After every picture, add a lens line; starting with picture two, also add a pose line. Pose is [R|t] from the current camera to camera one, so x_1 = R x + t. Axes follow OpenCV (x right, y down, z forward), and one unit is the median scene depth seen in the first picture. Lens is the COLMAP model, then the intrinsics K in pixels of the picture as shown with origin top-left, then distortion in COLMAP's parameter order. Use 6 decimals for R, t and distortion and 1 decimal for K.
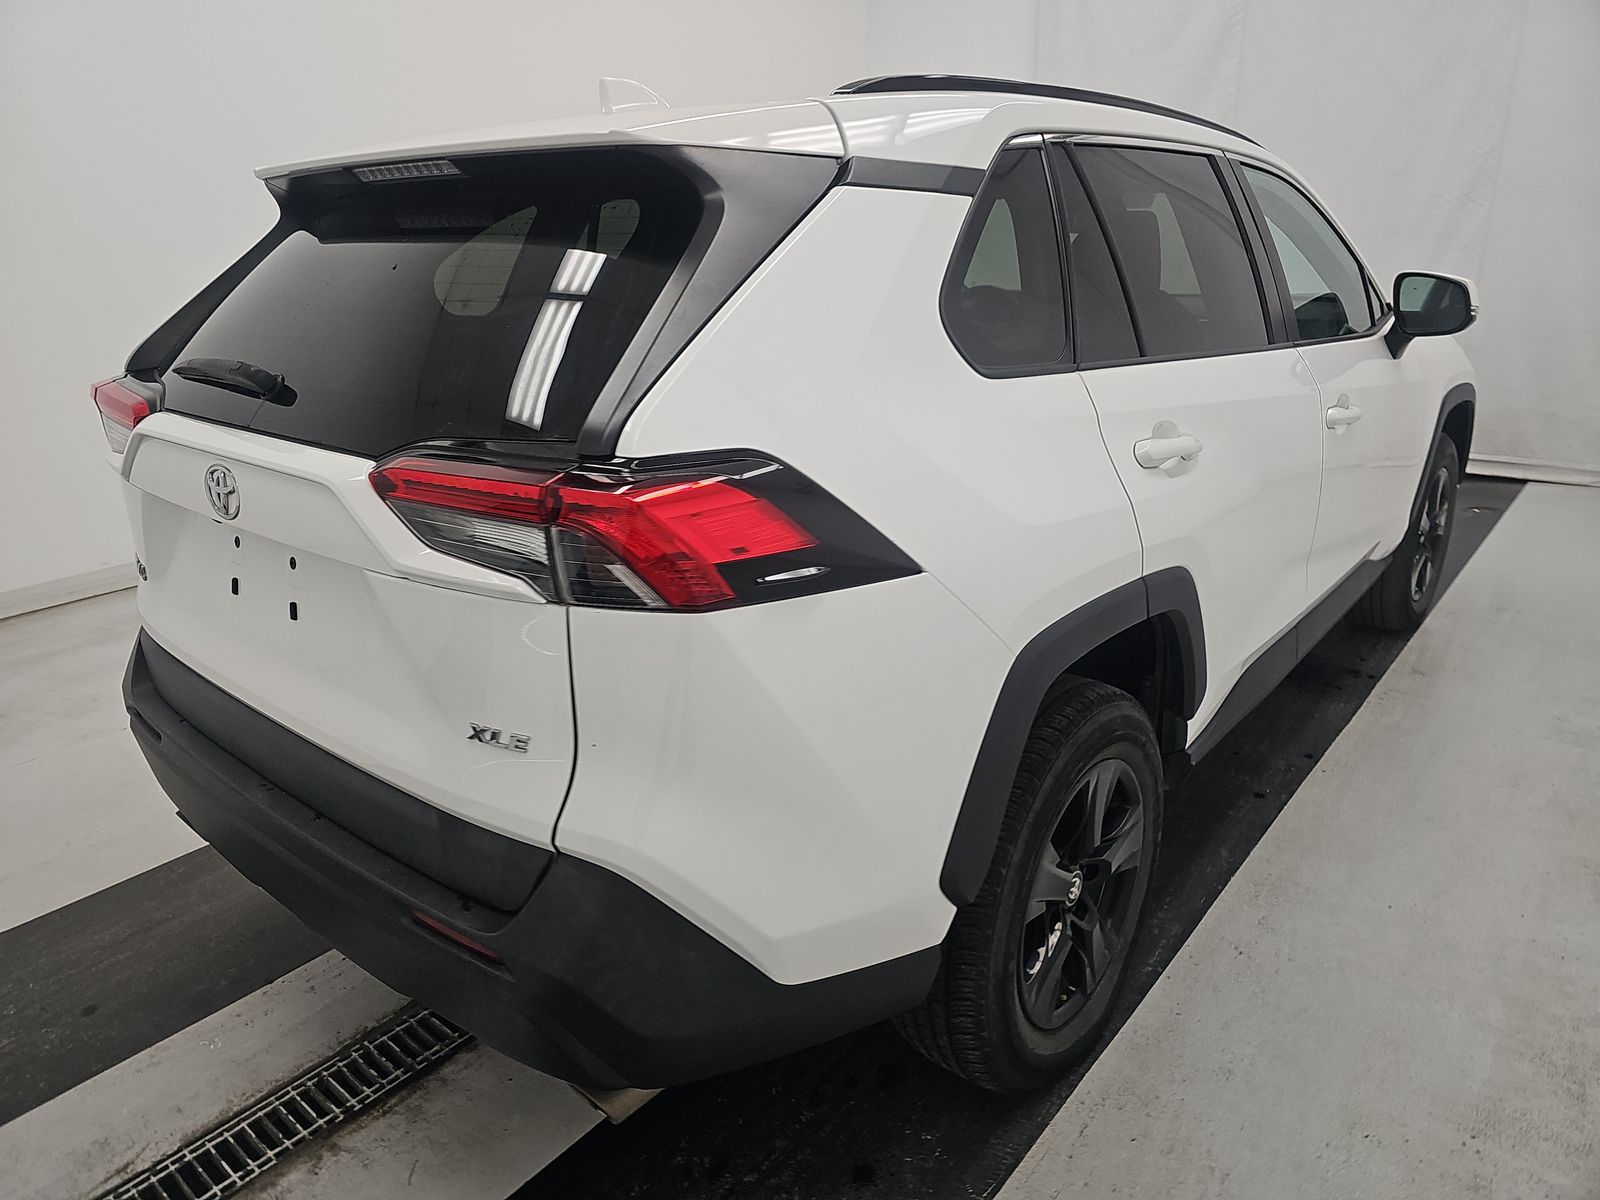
lens RADIAL K [[1069.7, 0, 800.0], [0, 1069.7, 600.0], [0, 0, 1]] dist [0.002426, 0.000976]
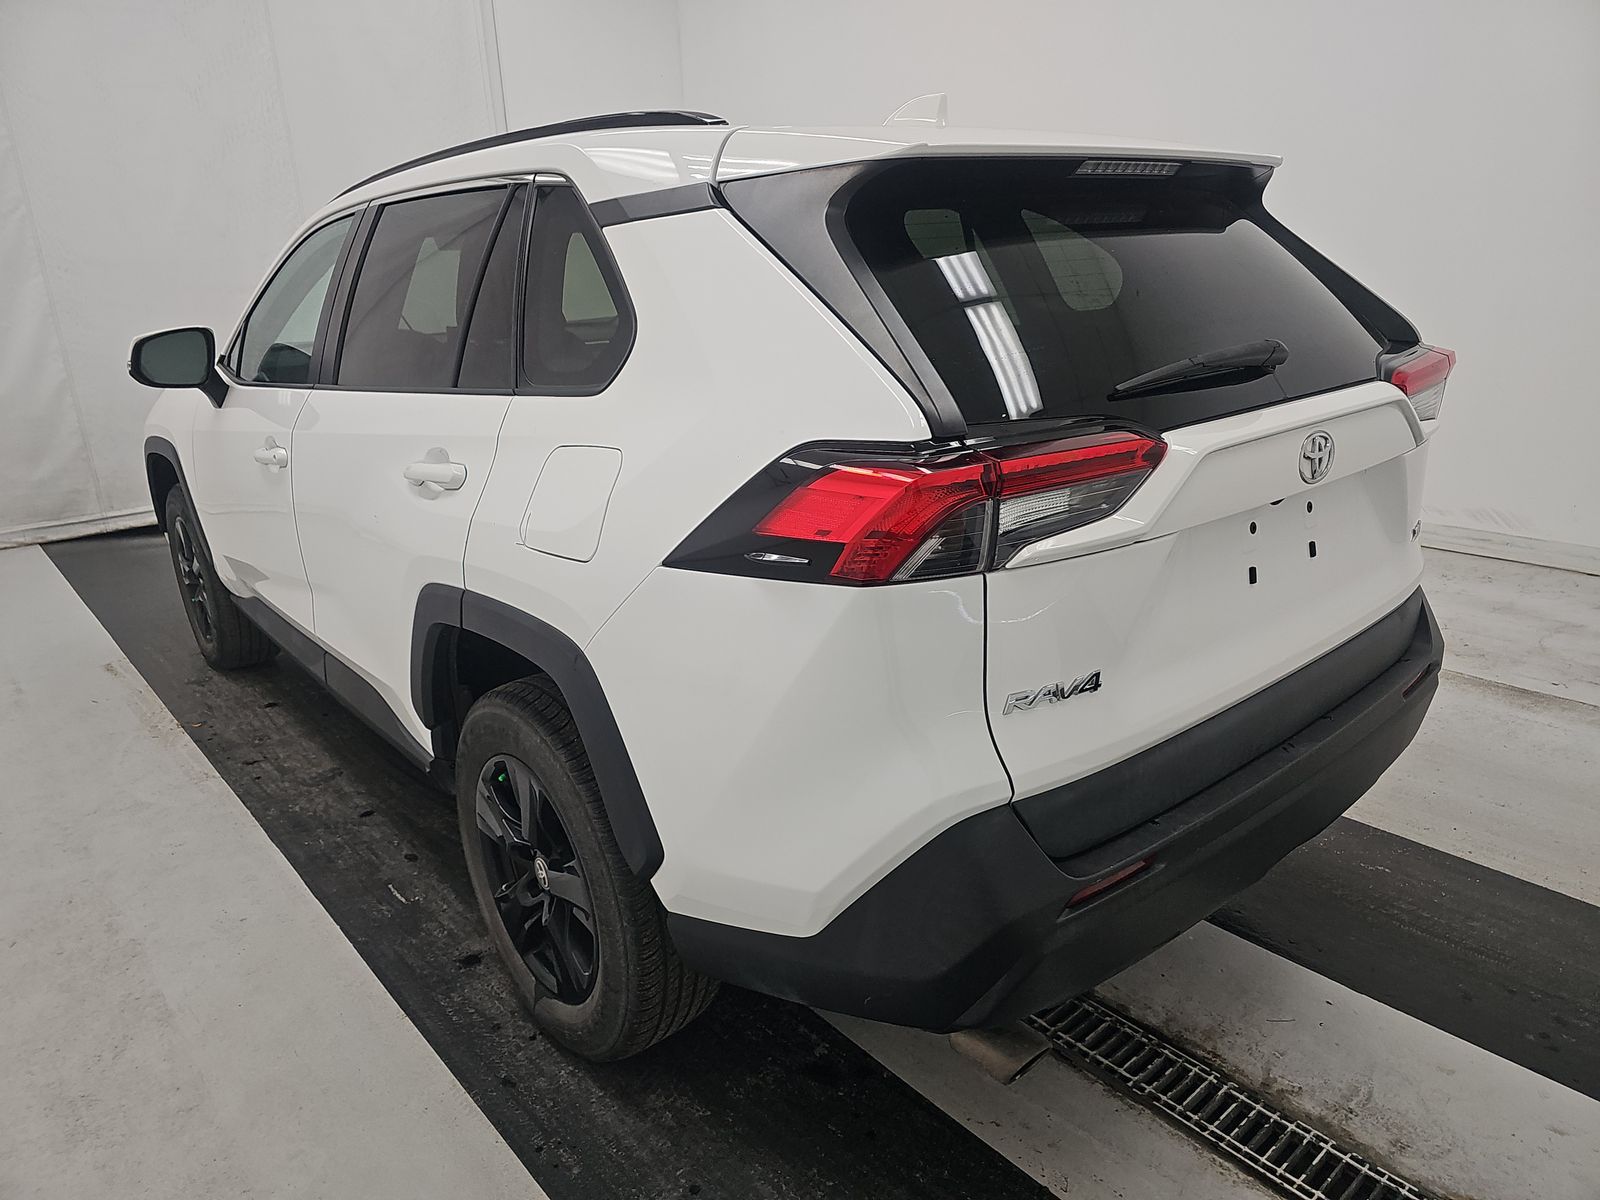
lens RADIAL K [[1032.7, 0, 800.0], [0, 1032.7, 600.0], [0, 0, 1]] dist [-0.000252, 0.000023]
pose [[0.166473, -0.301634, 0.938778, -1.331405], [0.358643, 0.905377, 0.227304, -0.318215], [-0.918511, 0.298846, 0.258899, 1.022897]]
